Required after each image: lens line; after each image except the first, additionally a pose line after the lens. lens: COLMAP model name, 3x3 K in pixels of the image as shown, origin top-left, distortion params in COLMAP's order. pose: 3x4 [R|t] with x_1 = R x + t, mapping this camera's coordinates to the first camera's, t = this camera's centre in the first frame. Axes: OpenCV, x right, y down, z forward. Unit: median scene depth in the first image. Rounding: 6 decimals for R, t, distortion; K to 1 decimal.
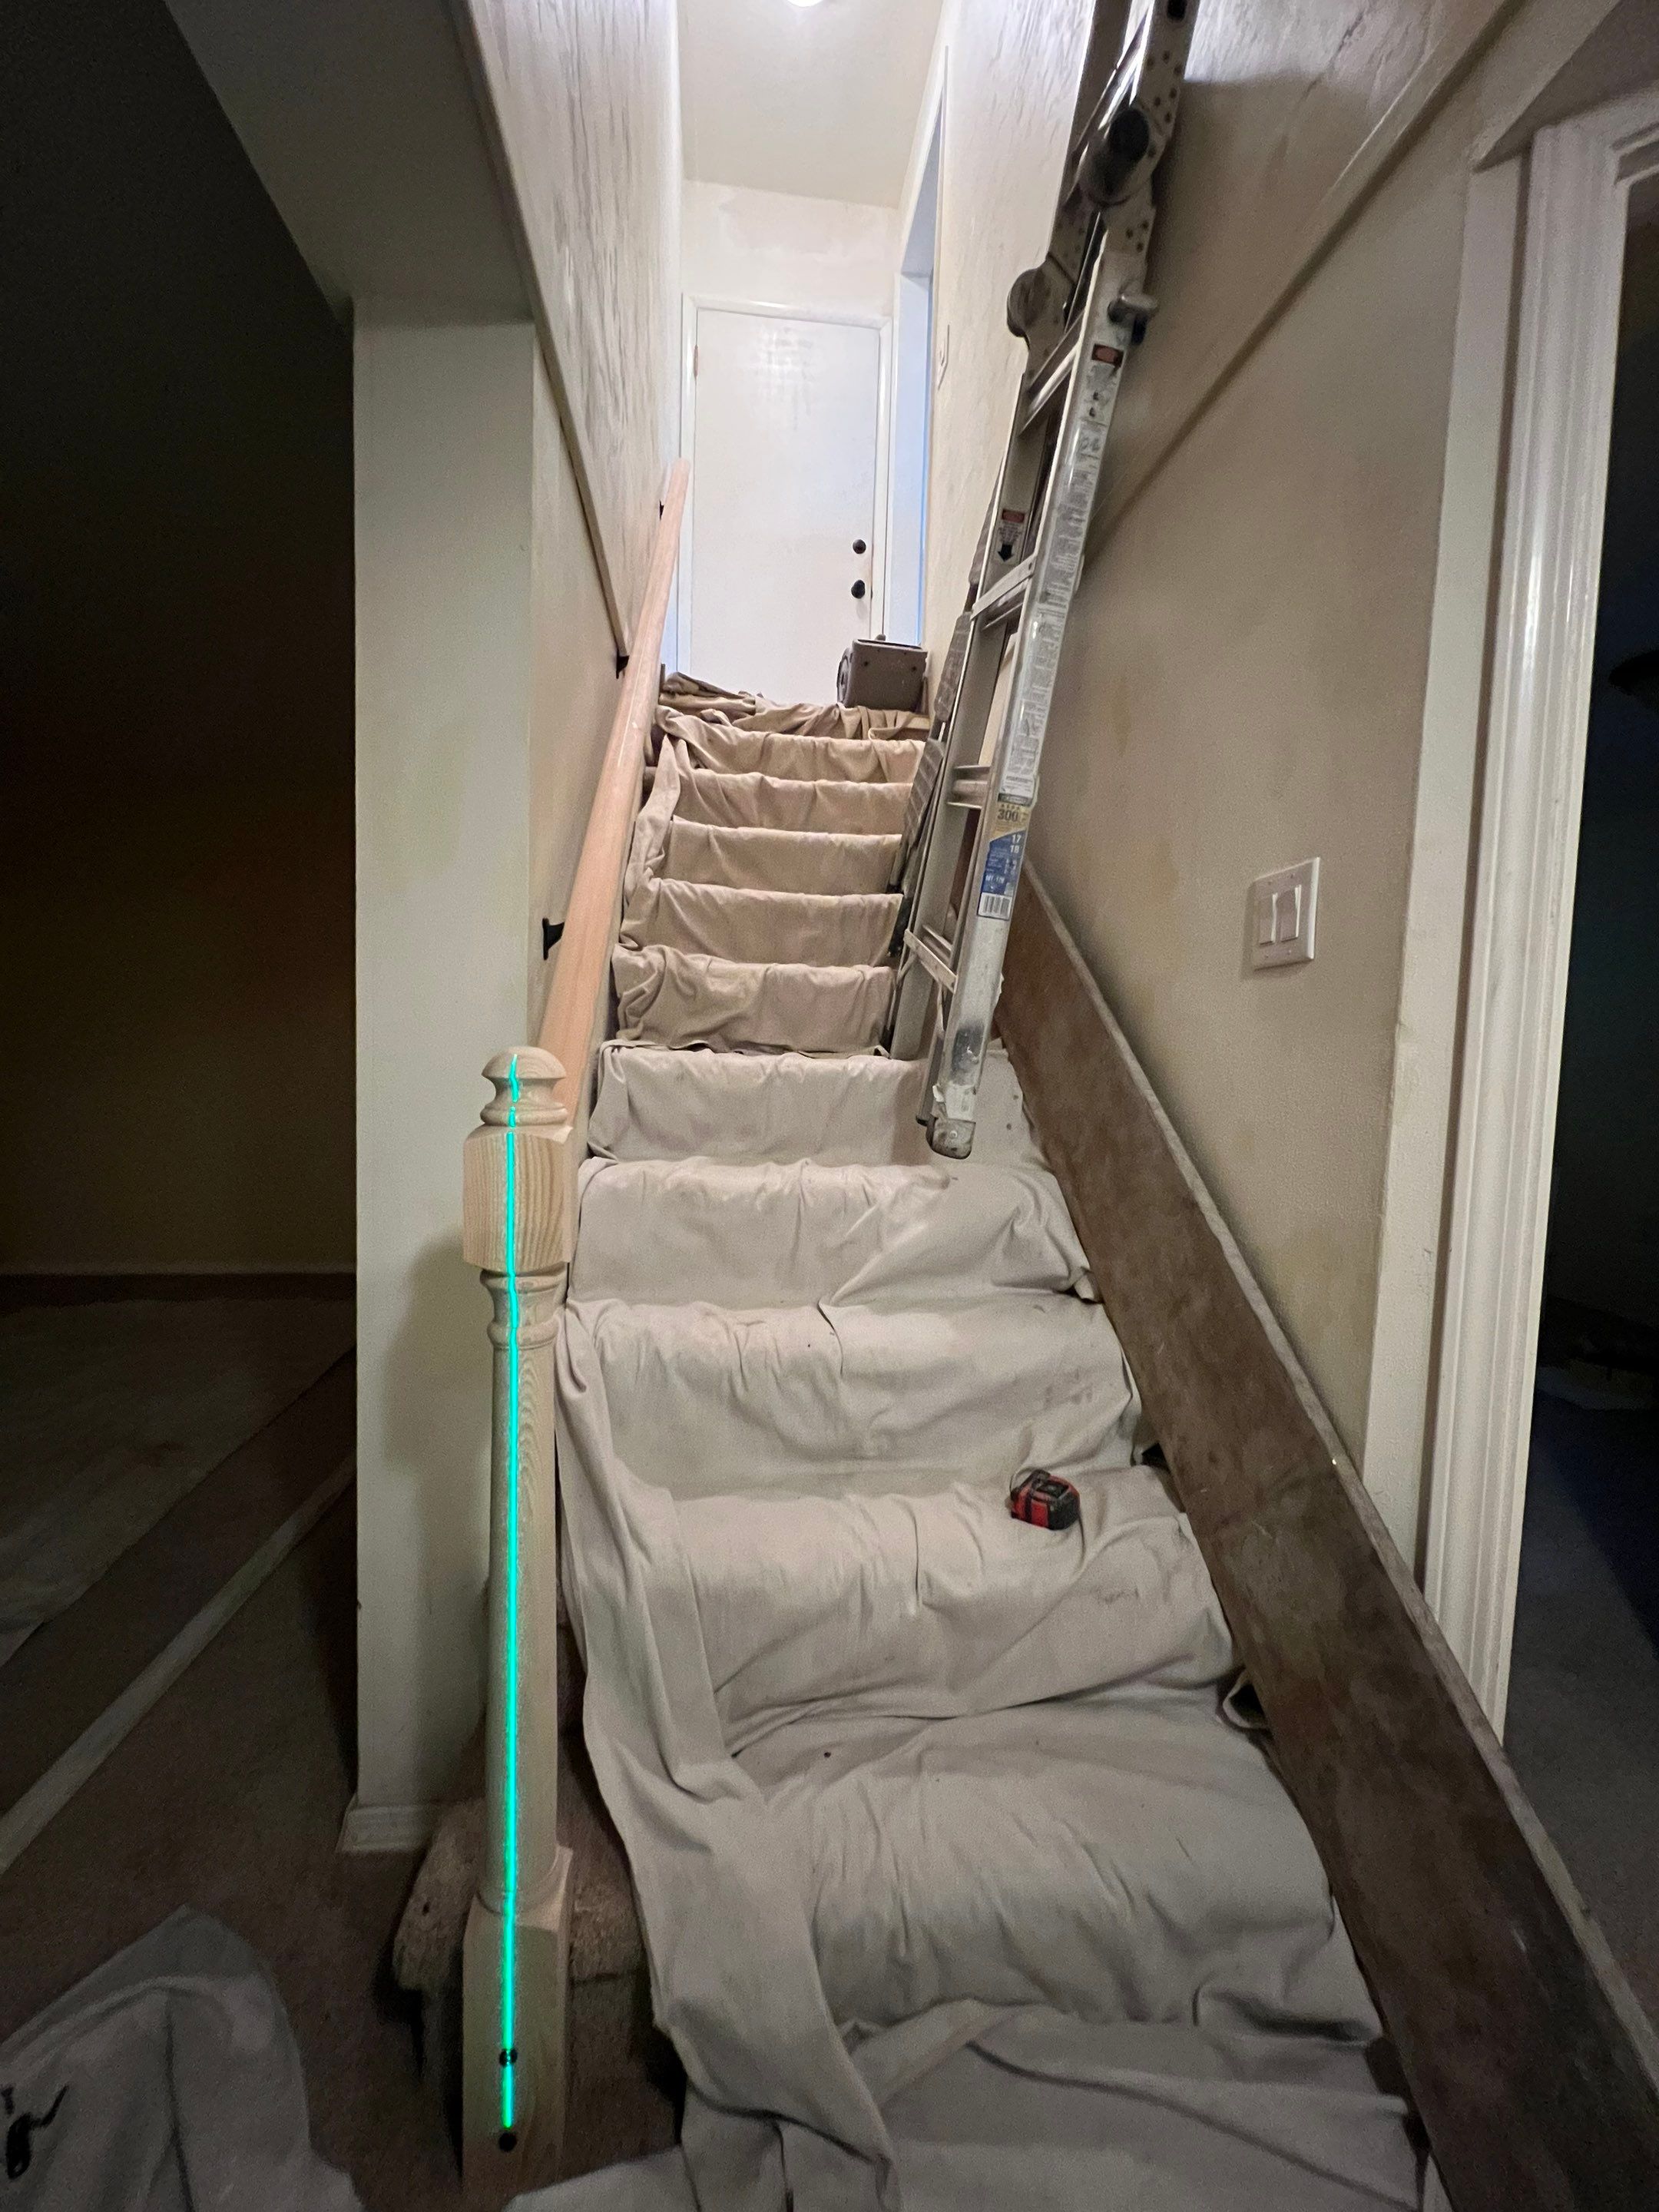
lens RADIAL K [[890.0, 0, 832.2], [0, 890.0, 1107.7], [0, 0, 1]] dist [-0.002066, 0.000291]
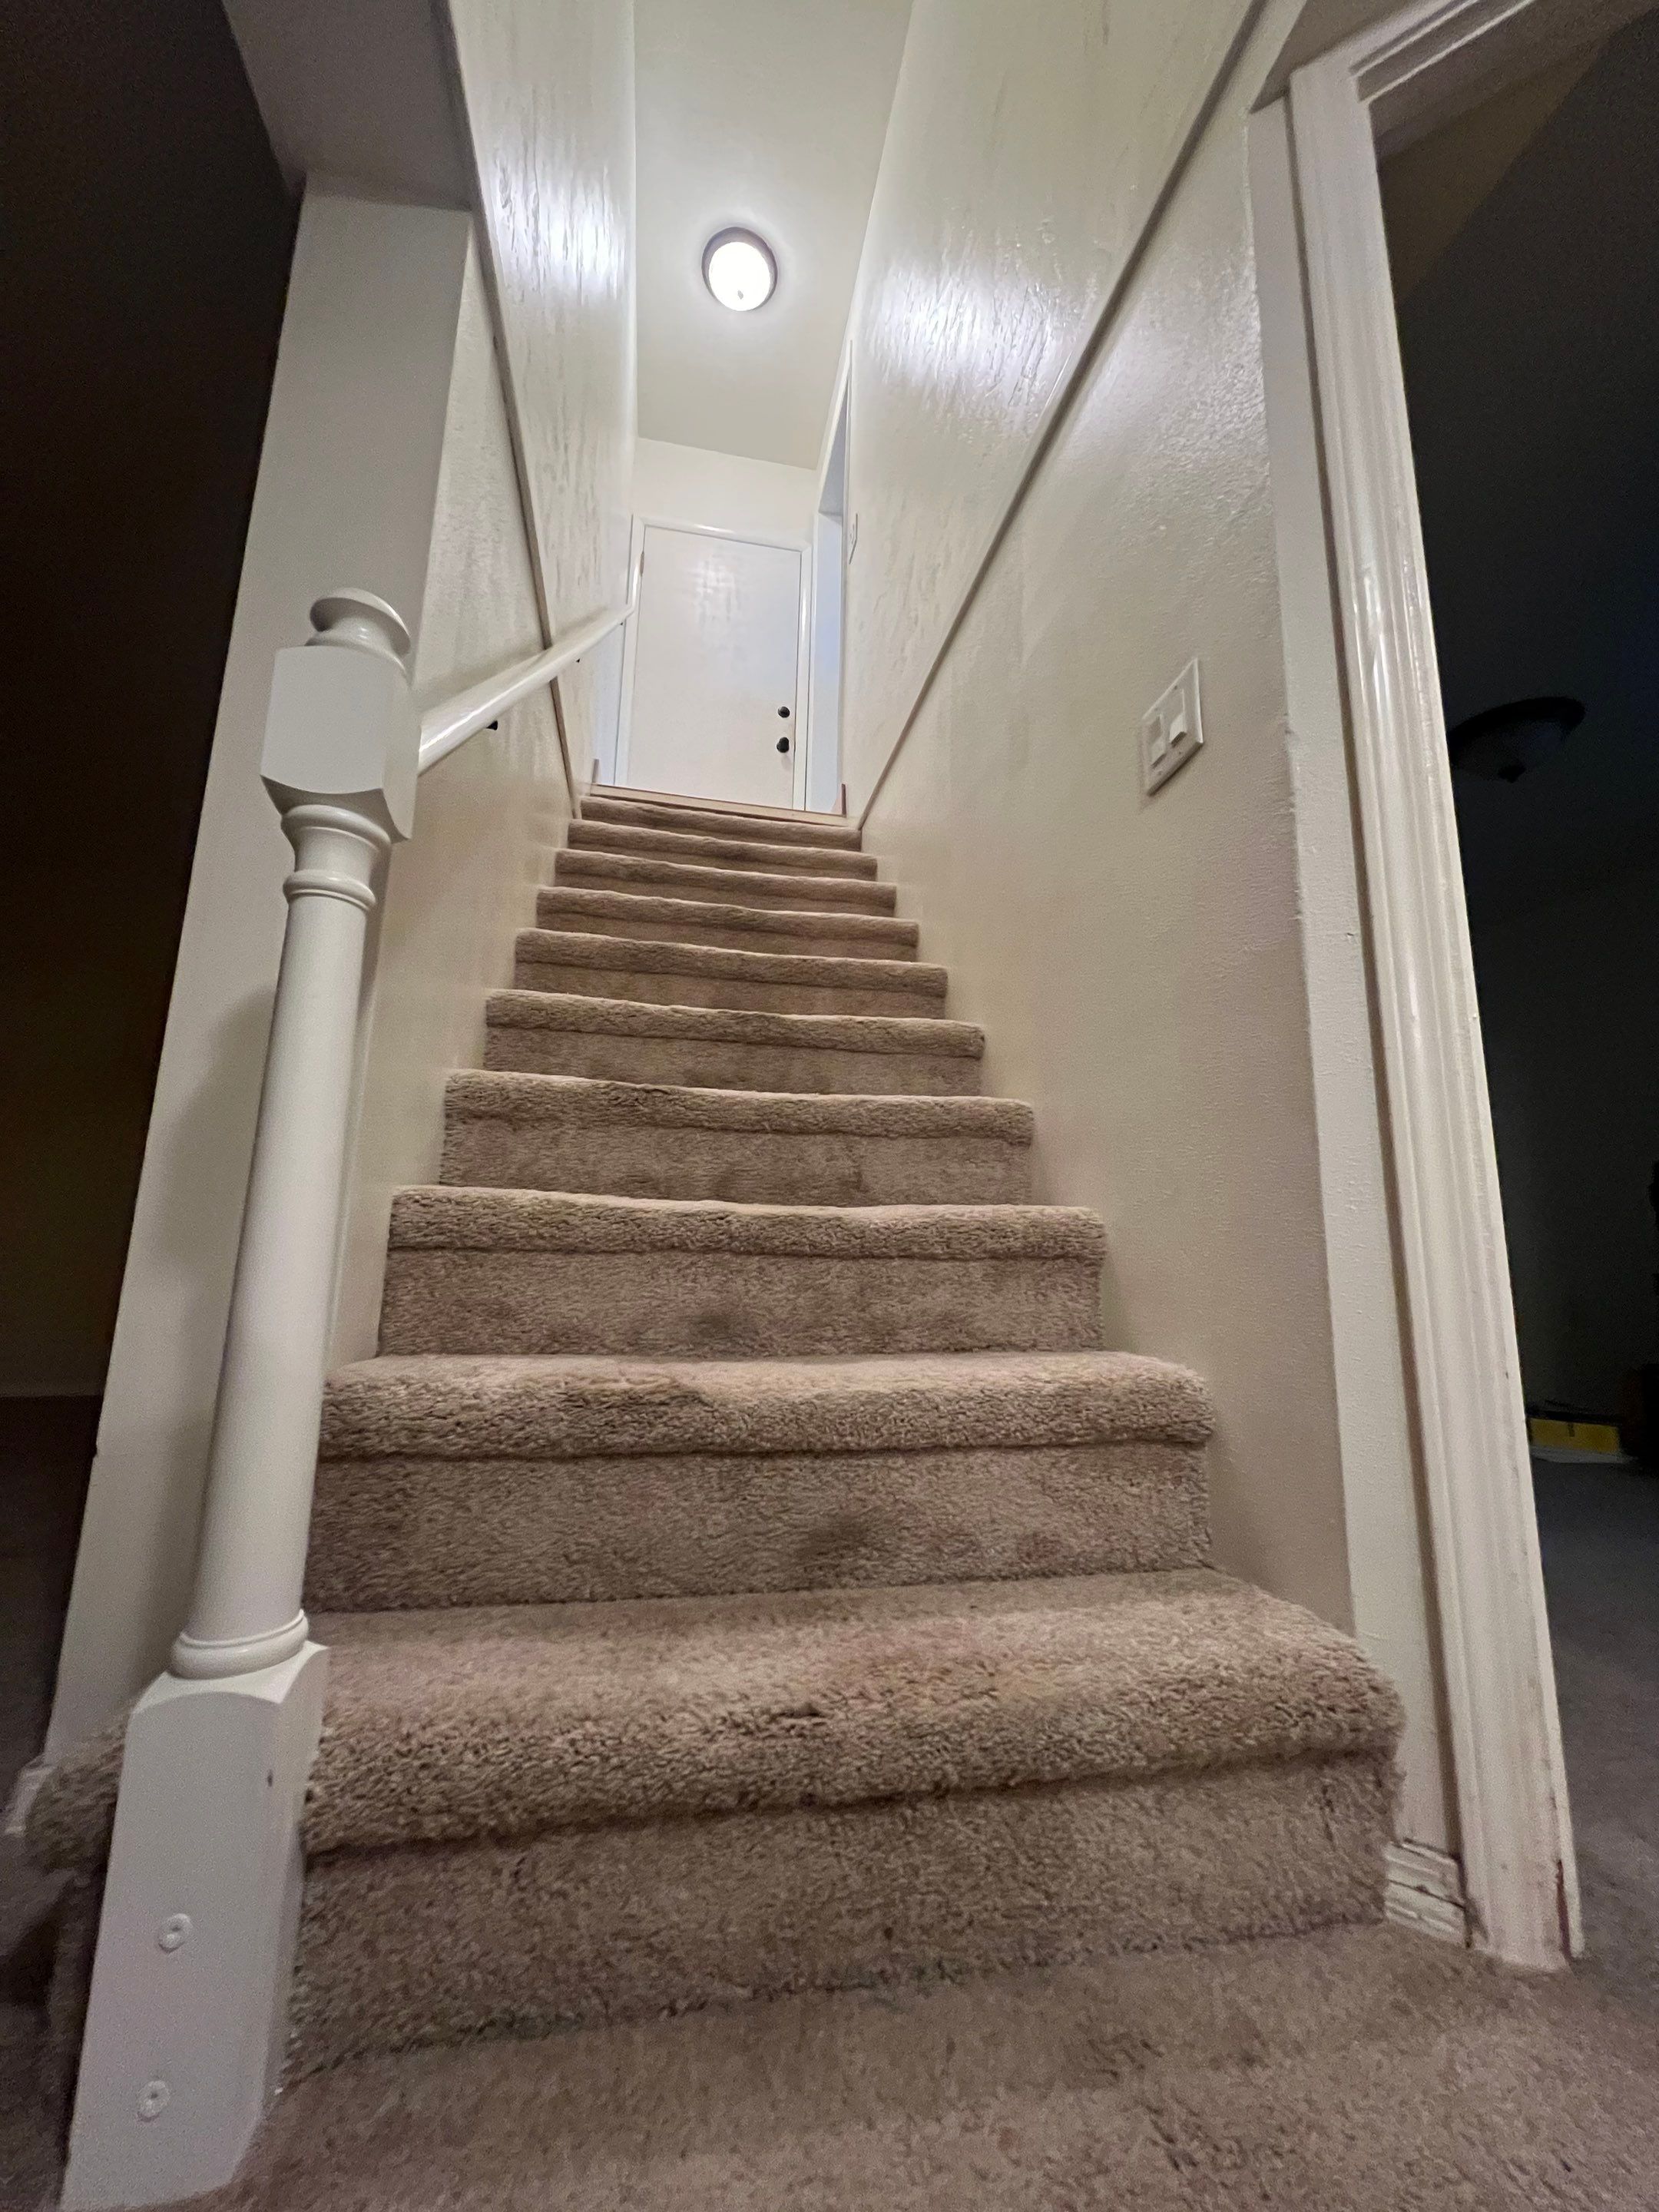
lens RADIAL K [[903.1, 0, 805.3], [0, 903.1, 1101.0], [0, 0, 1]] dist [0.005141, 0.000194]
pose [[0.999237, 0.005053, 0.038719, 0.042201], [0.005206, 0.965501, -0.260346, 0.363048], [-0.038699, 0.260349, 0.964739, 0.100053]]
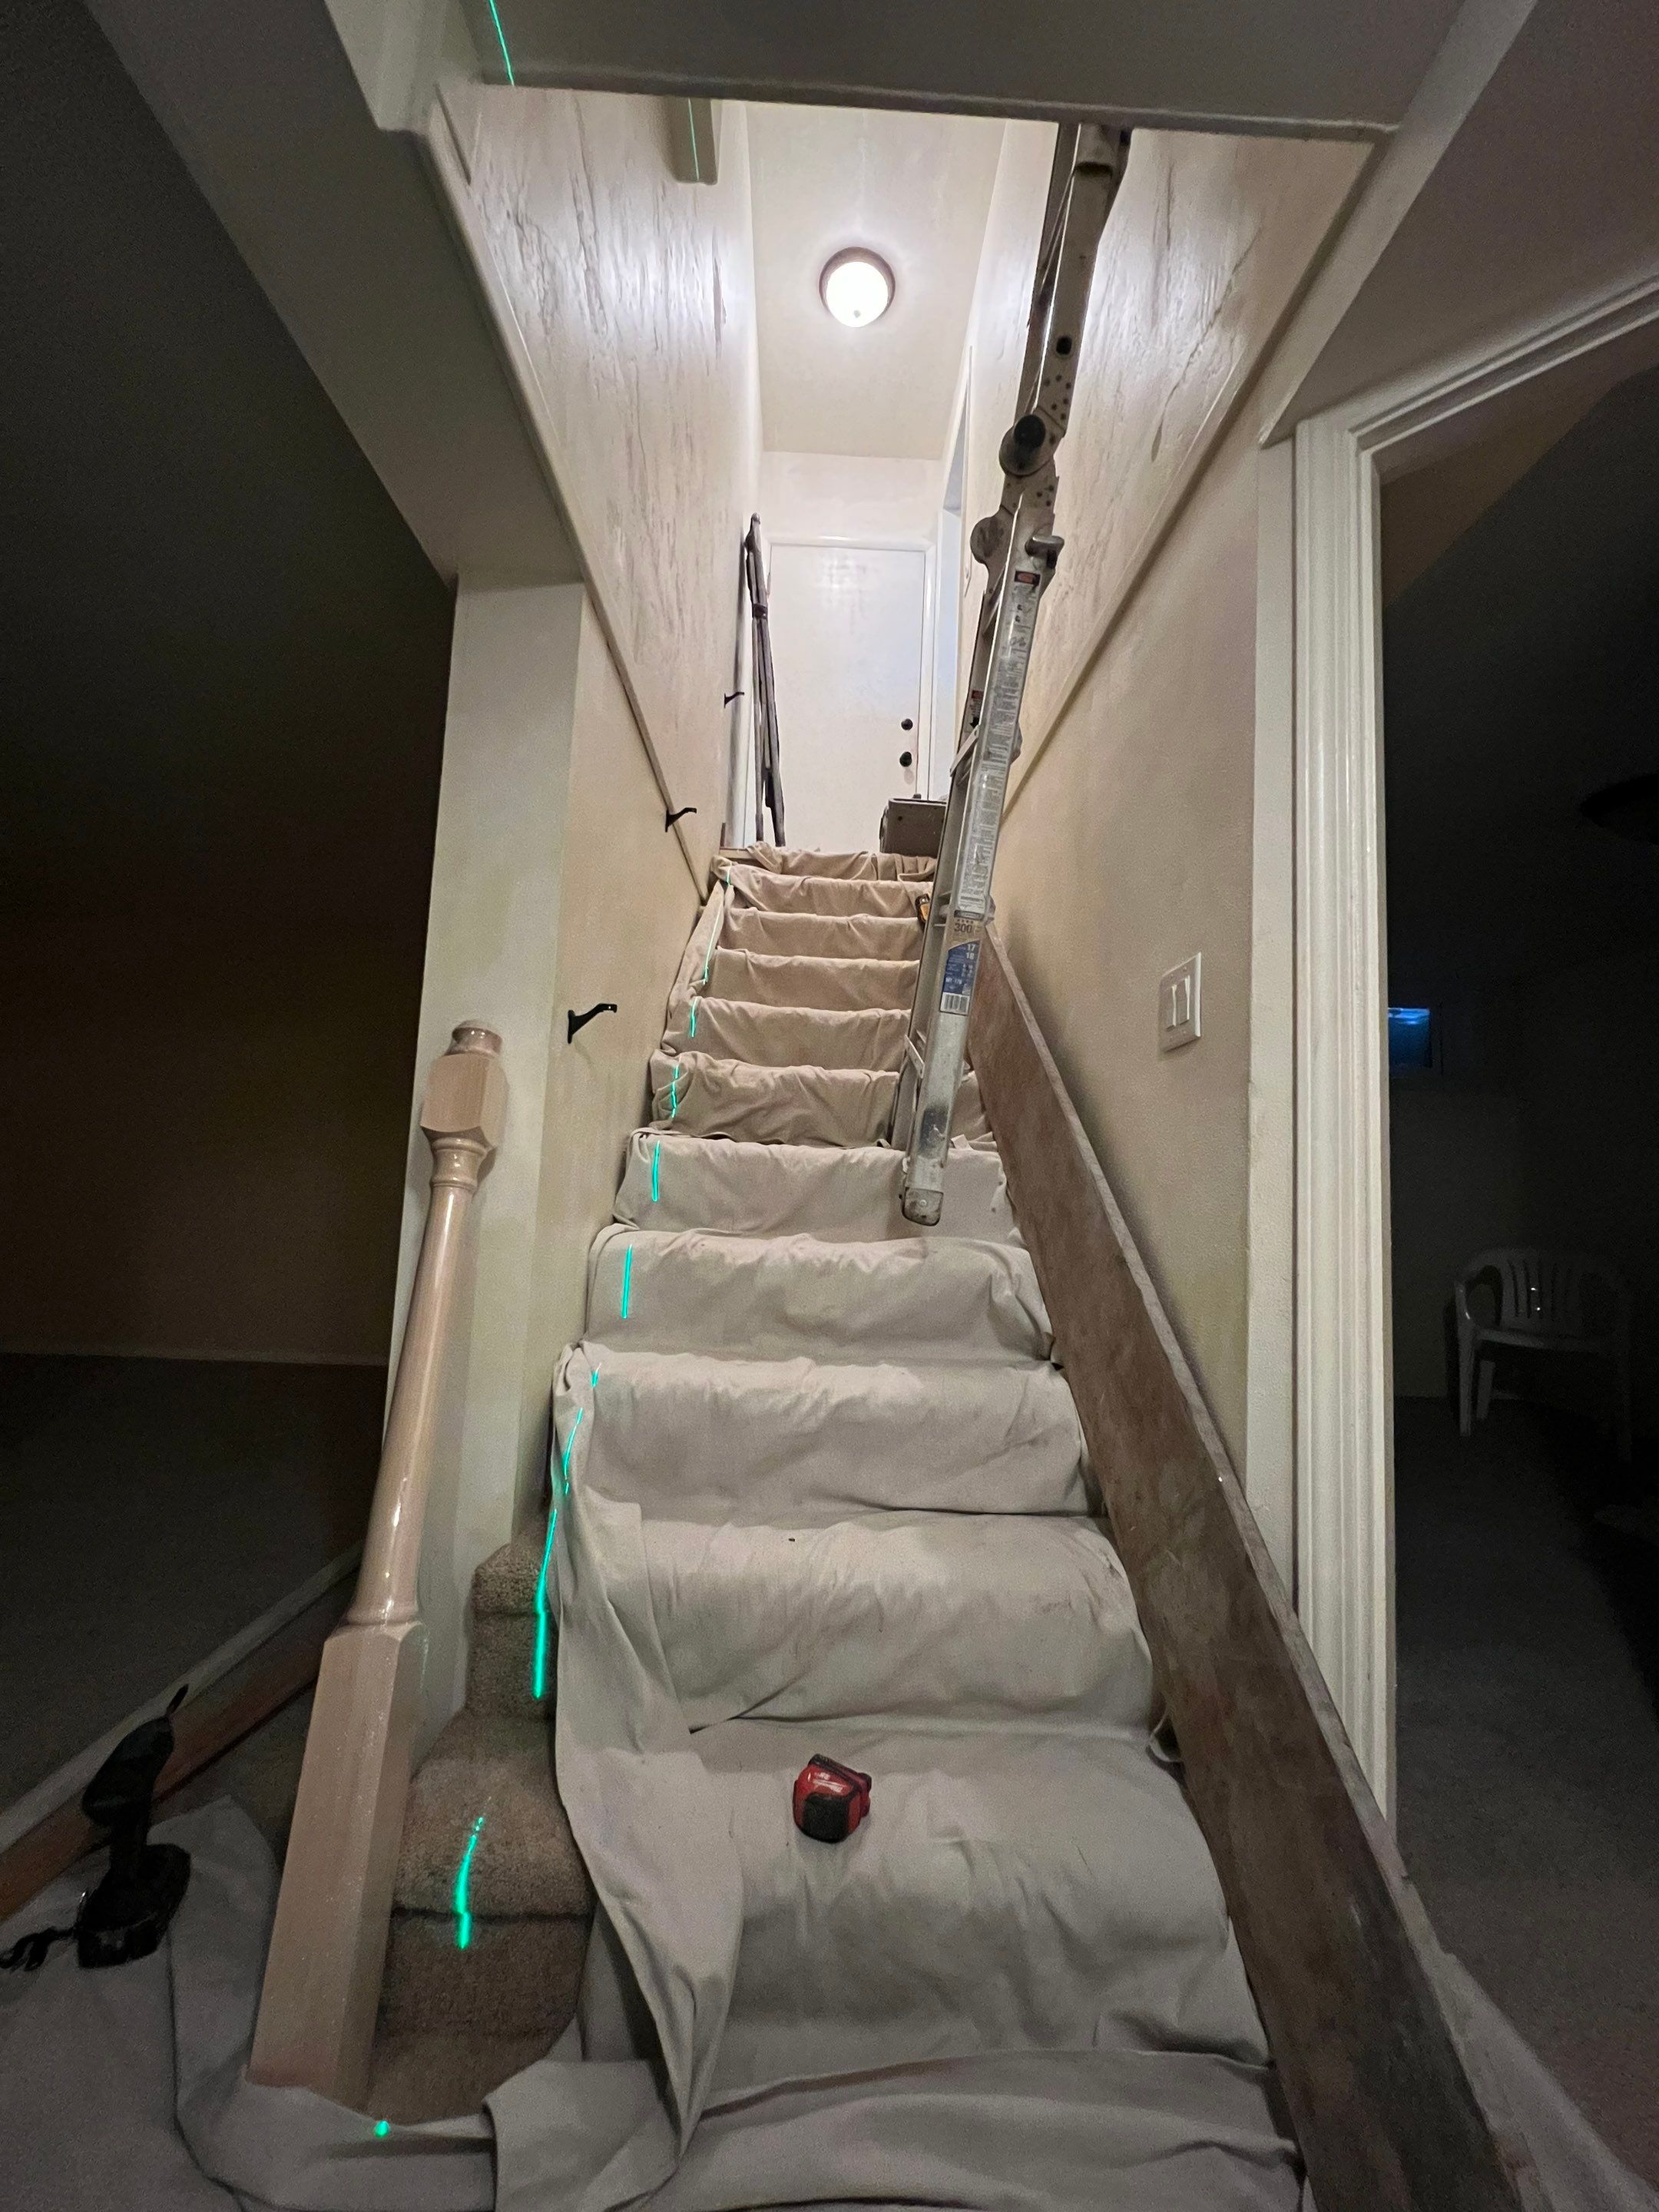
lens RADIAL K [[886.9, 0, 832.0], [0, 886.9, 1109.4], [0, 0, 1]] dist [-0.001680, -0.000101]
pose [[0.995195, 0.007072, -0.097657, 0.135000], [-0.021989, 0.988054, -0.152534, 0.087942], [0.095412, 0.153949, 0.983461, -0.134061]]
